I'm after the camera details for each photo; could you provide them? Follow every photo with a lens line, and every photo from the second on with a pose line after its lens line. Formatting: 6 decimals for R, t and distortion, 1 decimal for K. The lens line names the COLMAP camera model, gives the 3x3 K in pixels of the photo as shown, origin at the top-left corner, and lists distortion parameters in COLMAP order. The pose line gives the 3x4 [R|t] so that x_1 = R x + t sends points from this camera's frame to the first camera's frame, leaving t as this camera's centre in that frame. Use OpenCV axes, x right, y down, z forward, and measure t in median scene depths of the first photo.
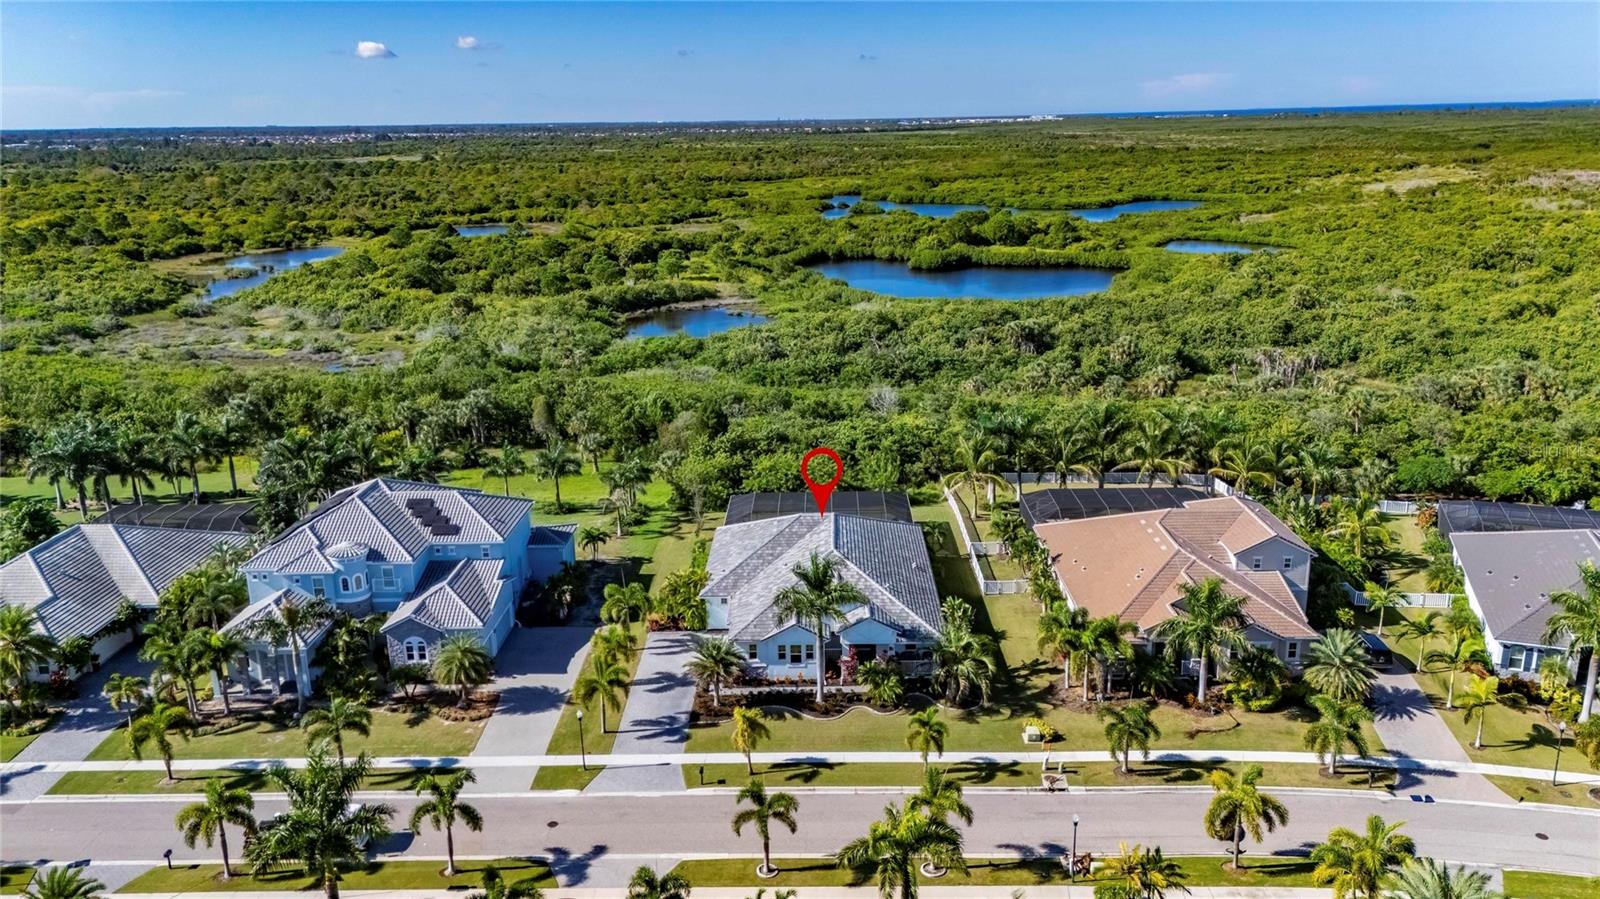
lens RADIAL K [[1170.0, 0, 800.0], [0, 1170.0, 449.5], [0, 0, 1]] dist [0.100957, -0.116521]
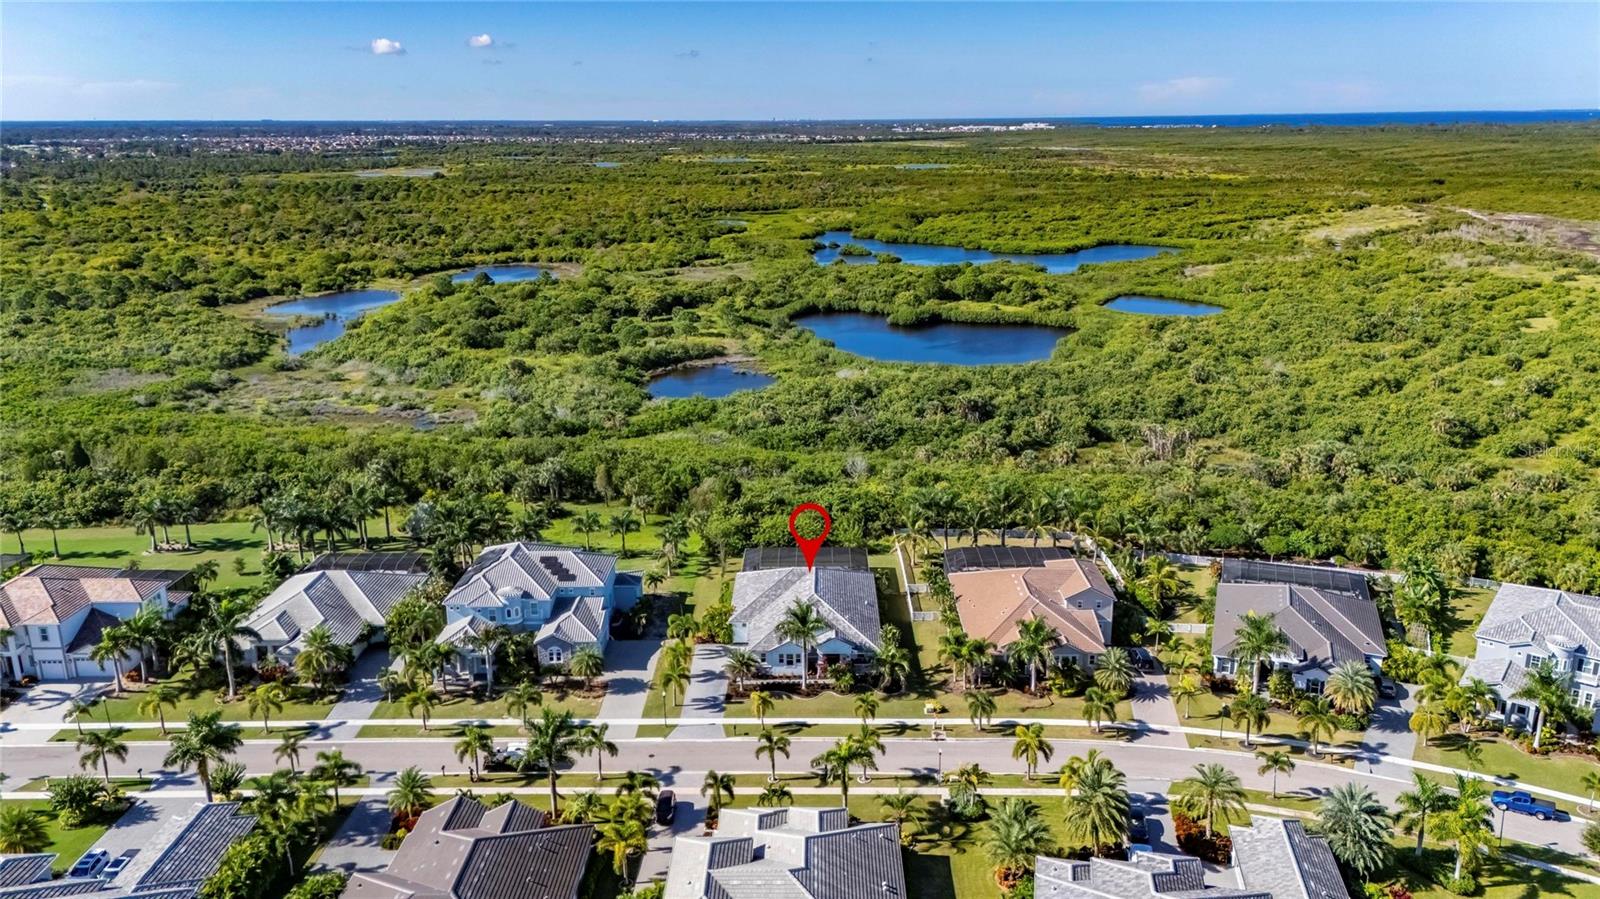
lens RADIAL K [[1171.2, 0, 800.0], [0, 1171.2, 449.5], [0, 0, 1]] dist [0.140216, -0.251030]
pose [[0.999925, 0.010191, 0.006790, -0.002964], [-0.010200, 0.999947, 0.001353, -0.104361], [-0.006776, -0.001422, 0.999976, -0.551806]]
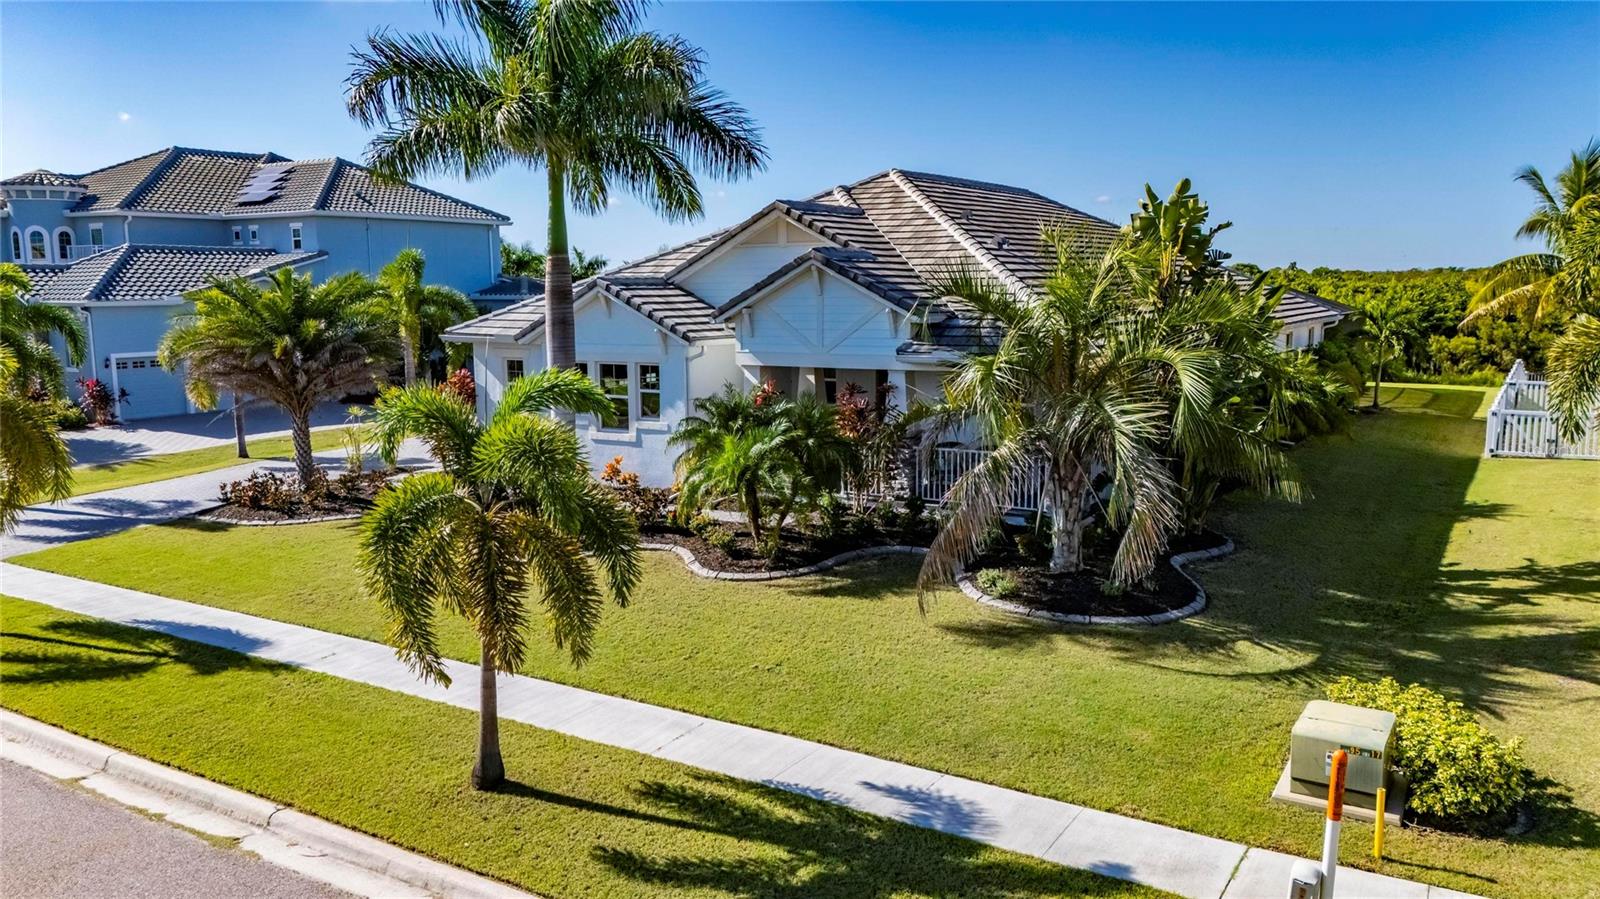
lens RADIAL K [[1203.4, 0, 800.0], [0, 1203.4, 449.5], [0, 0, 1]] dist [0.022673, 0.002332]
pose [[0.855456, 0.079498, -0.511738, 0.170976], [-0.145040, 0.985380, -0.089382, 0.182449], [0.497151, 0.150685, 0.854479, 0.668319]]
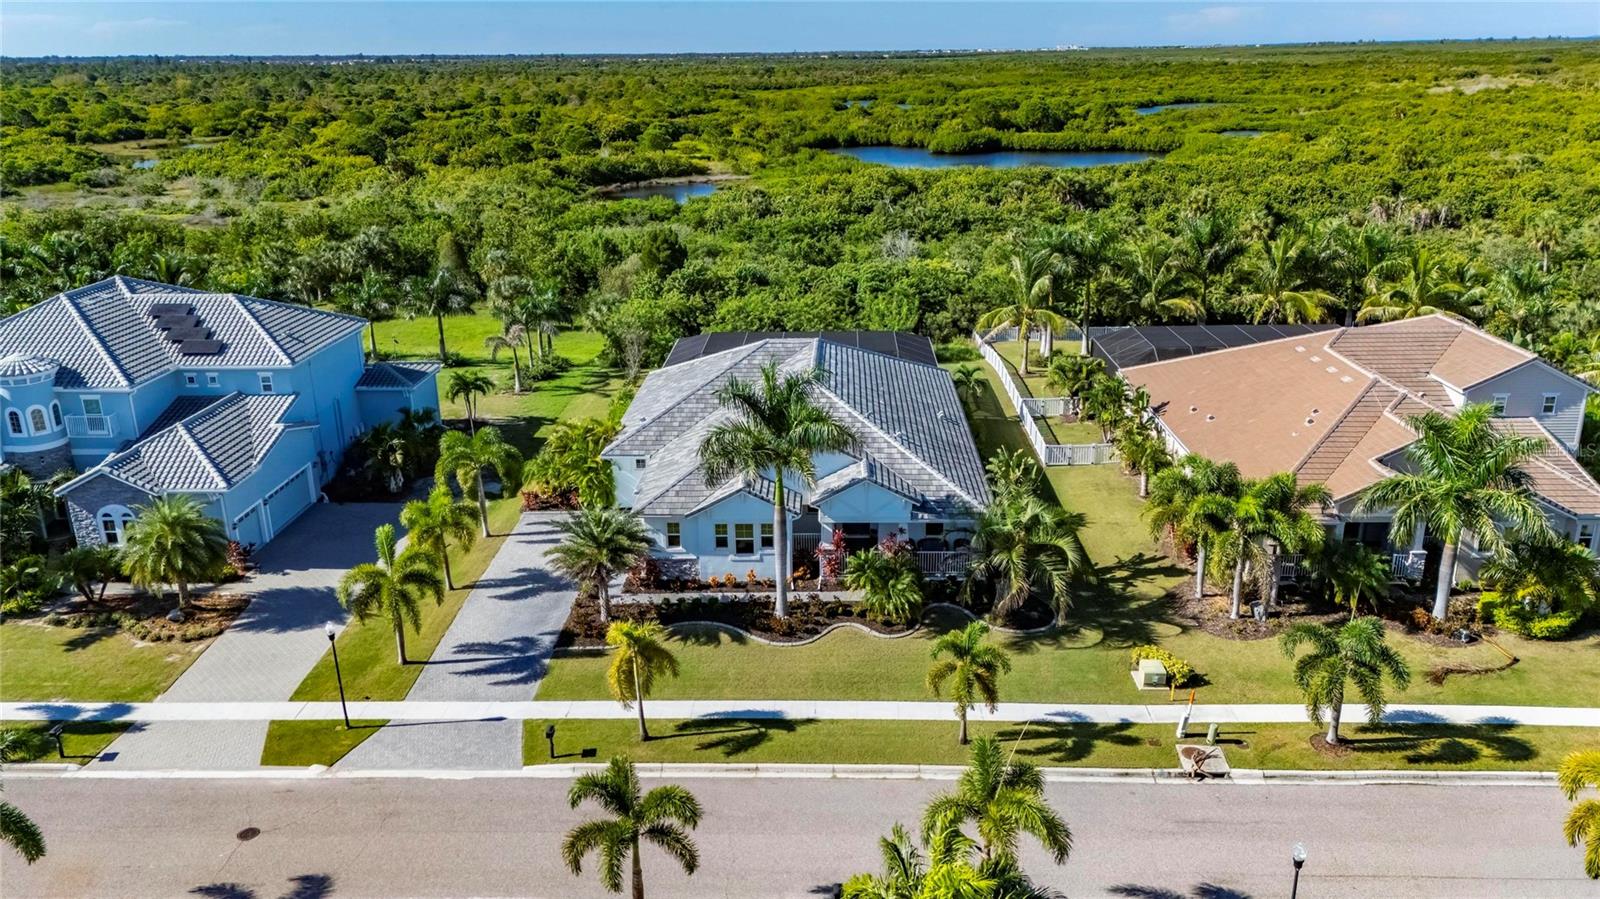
lens RADIAL K [[1180.9, 0, 800.0], [0, 1180.9, 446.0], [0, 0, 1]] dist [0.082777, -0.080286]
pose [[0.999896, 0.008694, -0.011491, 0.027734], [-0.008166, 0.998942, 0.045248, 0.086764], [0.011872, -0.045149, 0.998910, 0.347907]]
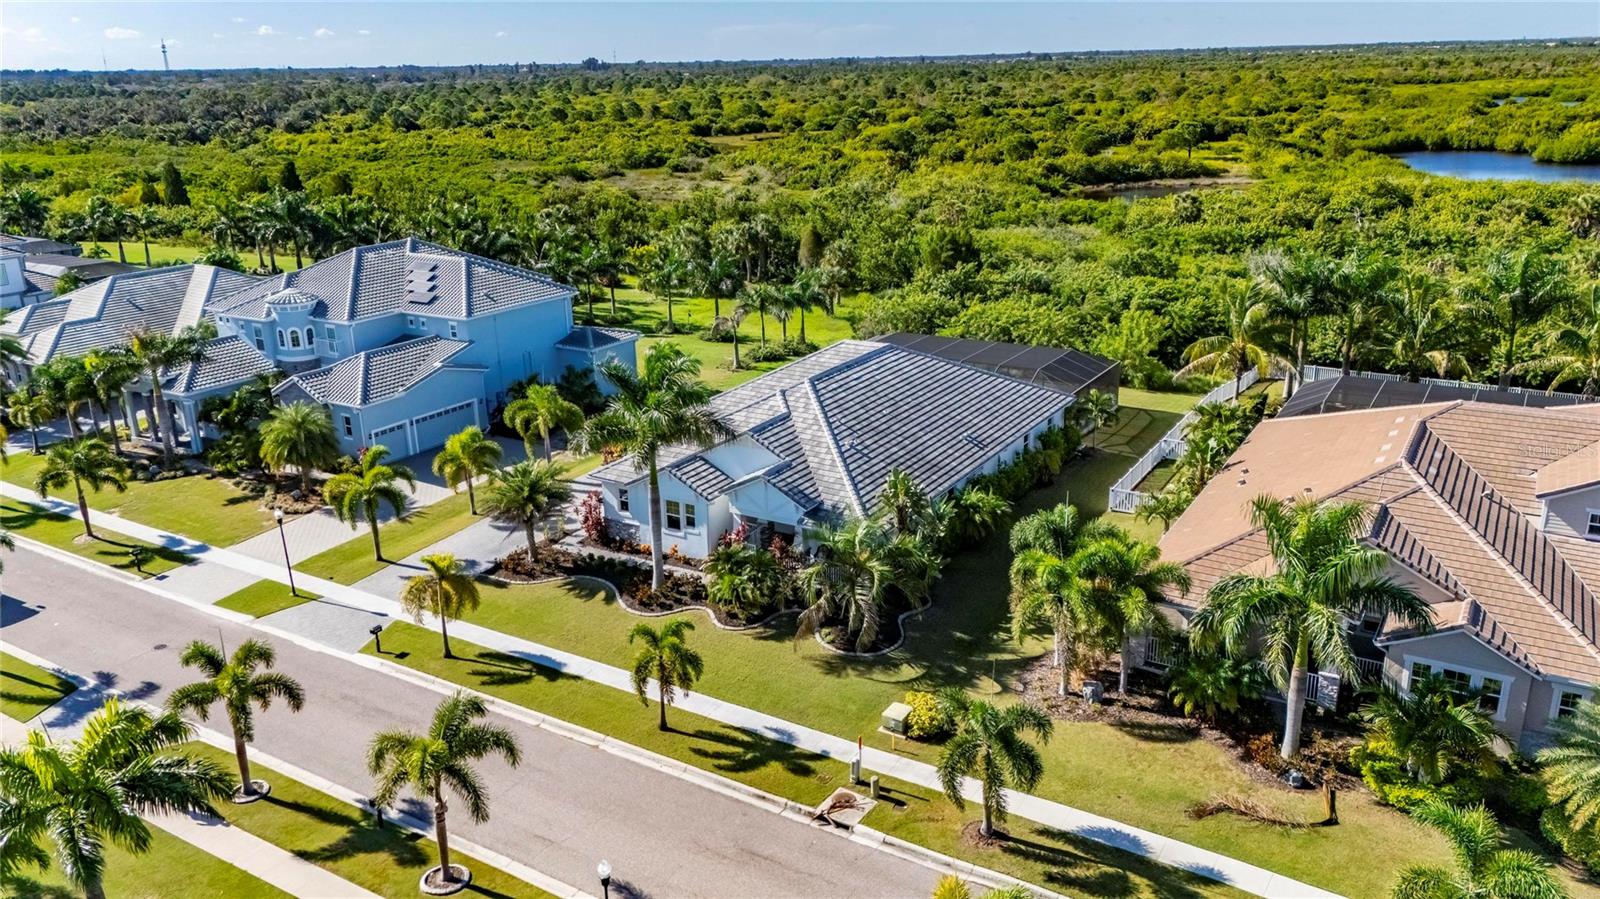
lens RADIAL K [[1183.2, 0, 800.0], [0, 1183.2, 449.5], [0, 0, 1]] dist [0.084881, -0.088155]
pose [[0.859054, 0.158471, -0.486737, 0.322884], [-0.132903, 0.987314, 0.086883, 0.063597], [0.494331, -0.009948, 0.869217, 0.408974]]
